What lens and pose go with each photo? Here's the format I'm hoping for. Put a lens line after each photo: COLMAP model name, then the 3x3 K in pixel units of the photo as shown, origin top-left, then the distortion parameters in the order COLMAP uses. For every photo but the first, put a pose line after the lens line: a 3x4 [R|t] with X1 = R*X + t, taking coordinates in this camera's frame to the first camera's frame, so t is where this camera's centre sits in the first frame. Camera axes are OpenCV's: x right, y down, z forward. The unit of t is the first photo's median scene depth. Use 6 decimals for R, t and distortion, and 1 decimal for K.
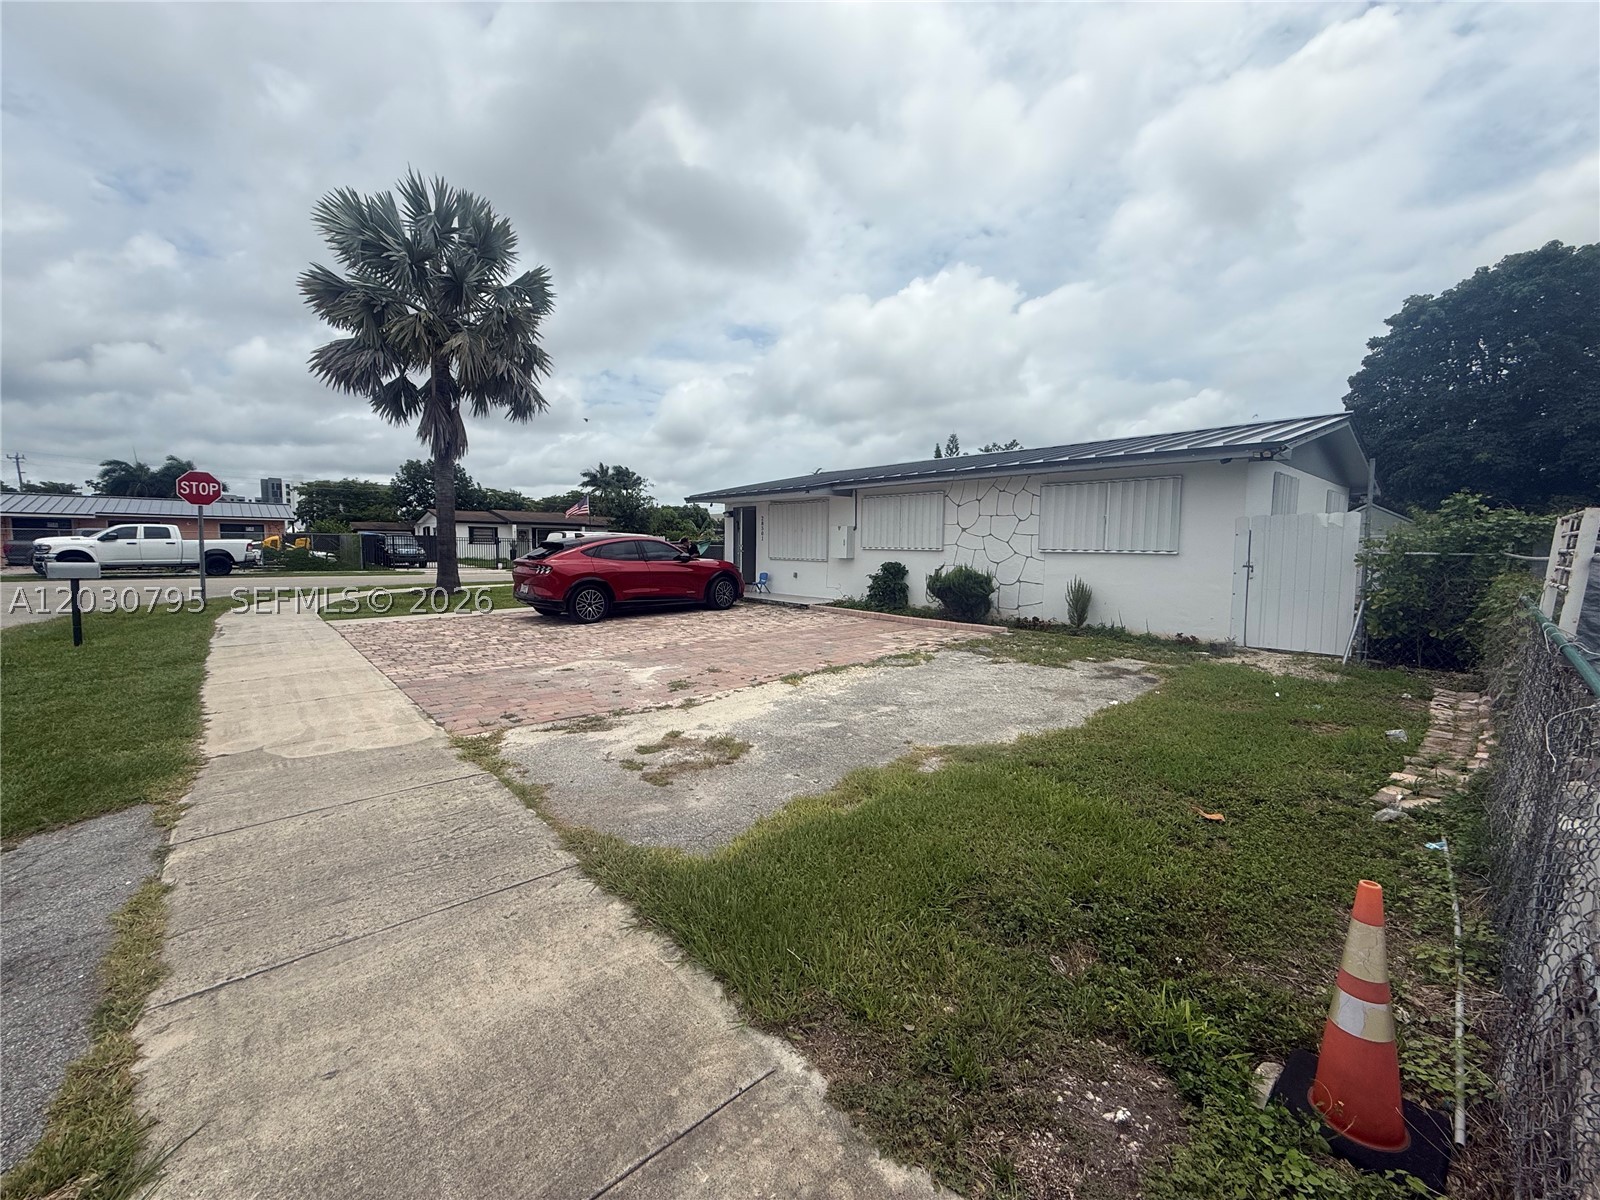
lens RADIAL K [[638.5, 0, 799.7], [0, 638.5, 600.2], [0, 0, 1]] dist [0.000594, -0.000059]
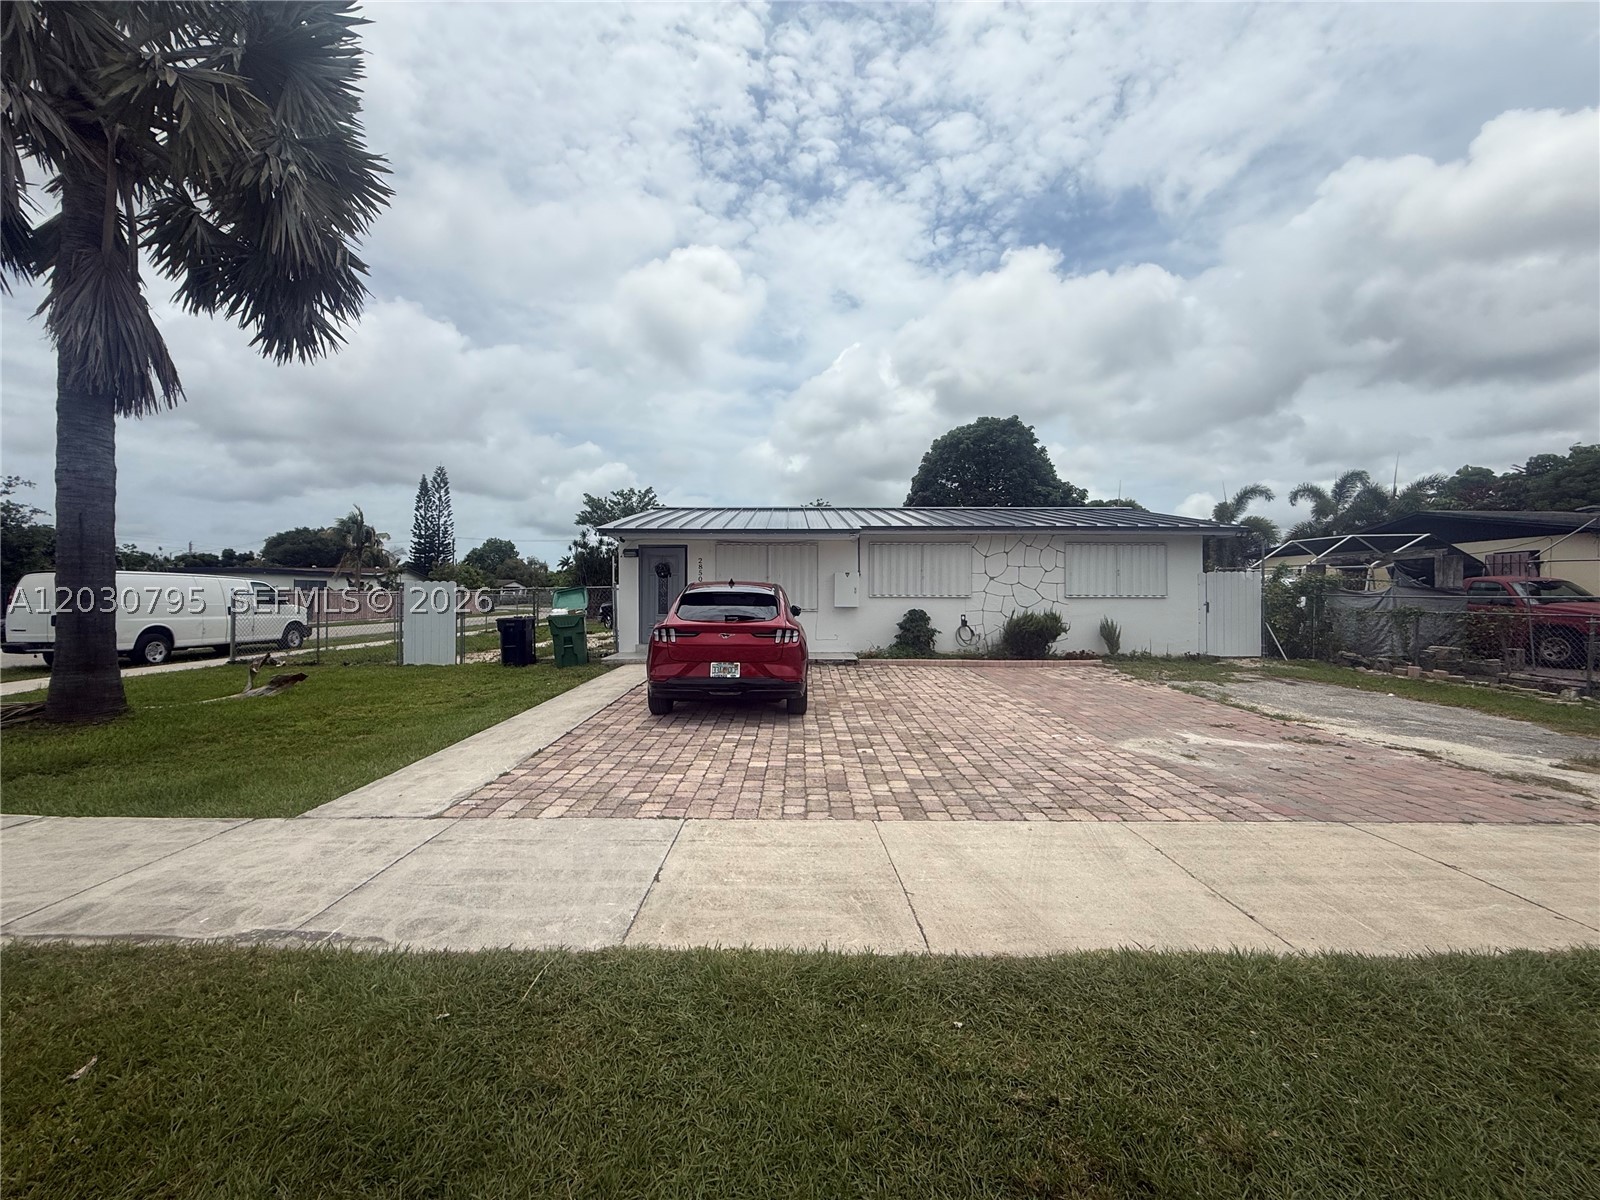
lens RADIAL K [[638.5, 0, 812.1], [0, 638.5, 591.6], [0, 0, 1]] dist [0.000594, -0.000059]
pose [[0.658457, -0.004307, 0.752606, -0.756015], [0.068917, 0.996127, -0.054595, -0.046303], [-0.749457, 0.087815, 0.656204, 0.487483]]
